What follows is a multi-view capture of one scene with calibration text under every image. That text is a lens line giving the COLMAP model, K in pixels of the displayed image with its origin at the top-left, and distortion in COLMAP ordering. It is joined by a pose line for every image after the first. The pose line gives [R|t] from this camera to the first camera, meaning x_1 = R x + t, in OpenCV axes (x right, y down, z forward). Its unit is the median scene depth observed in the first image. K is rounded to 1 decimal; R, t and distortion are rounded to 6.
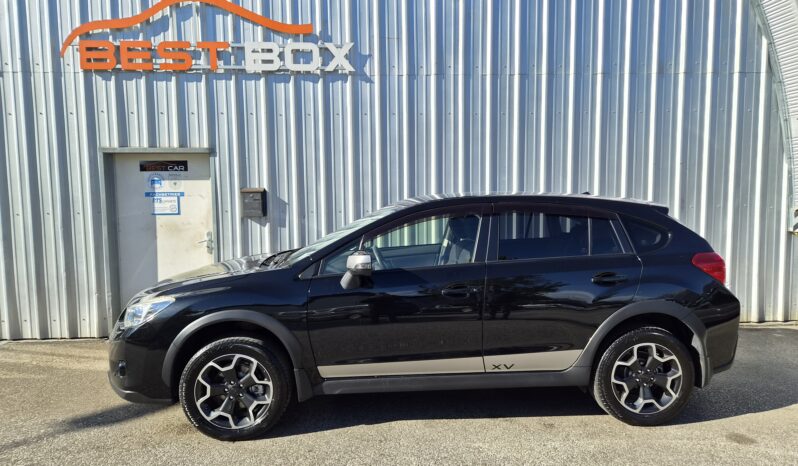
lens RADIAL K [[543.0, 0, 401.2], [0, 543.0, 235.1], [0, 0, 1]] dist [0.028031, -0.029856]
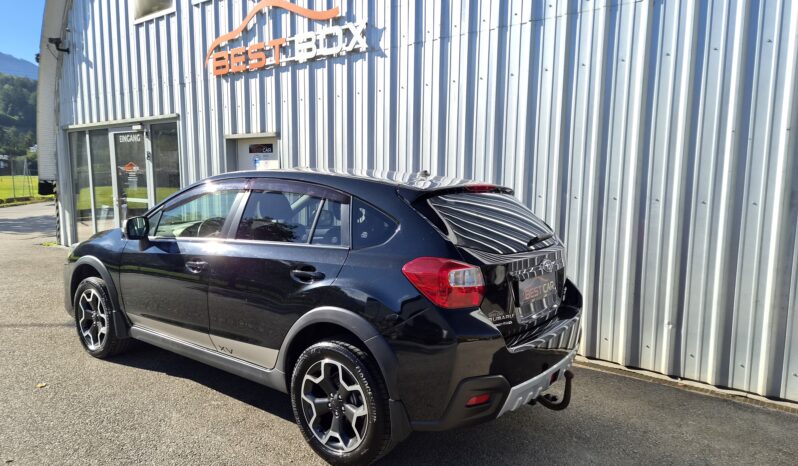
lens RADIAL K [[543.0, 0, 392.1], [0, 543.0, 239.5], [0, 0, 1]] dist [0.028031, -0.029856]
pose [[0.744211, 0.092479, -0.661511, 0.633948], [-0.071825, 0.995706, 0.058395, -0.016521], [0.664071, 0.004055, 0.747658, 0.296762]]
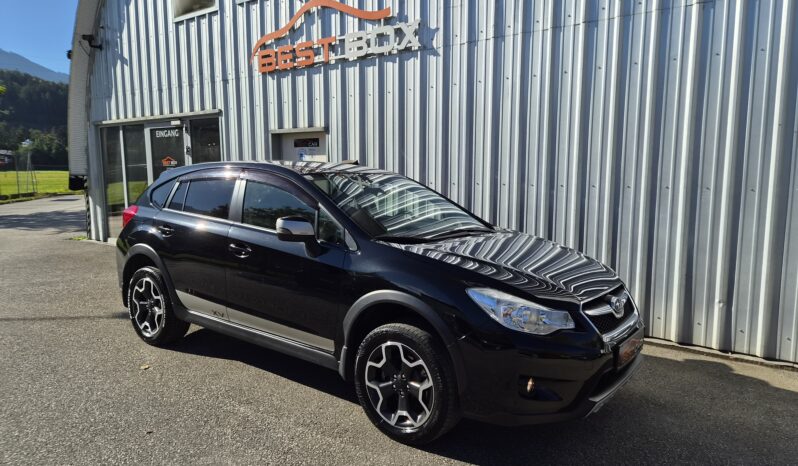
lens RADIAL K [[543.0, 0, 404.6], [0, 543.0, 232.6], [0, 0, 1]] dist [0.028031, -0.029856]
pose [[0.760320, 0.085108, -0.643949, 0.591591], [-0.062123, 0.996362, 0.058336, -0.007053], [0.646572, -0.004350, 0.762841, 0.190251]]
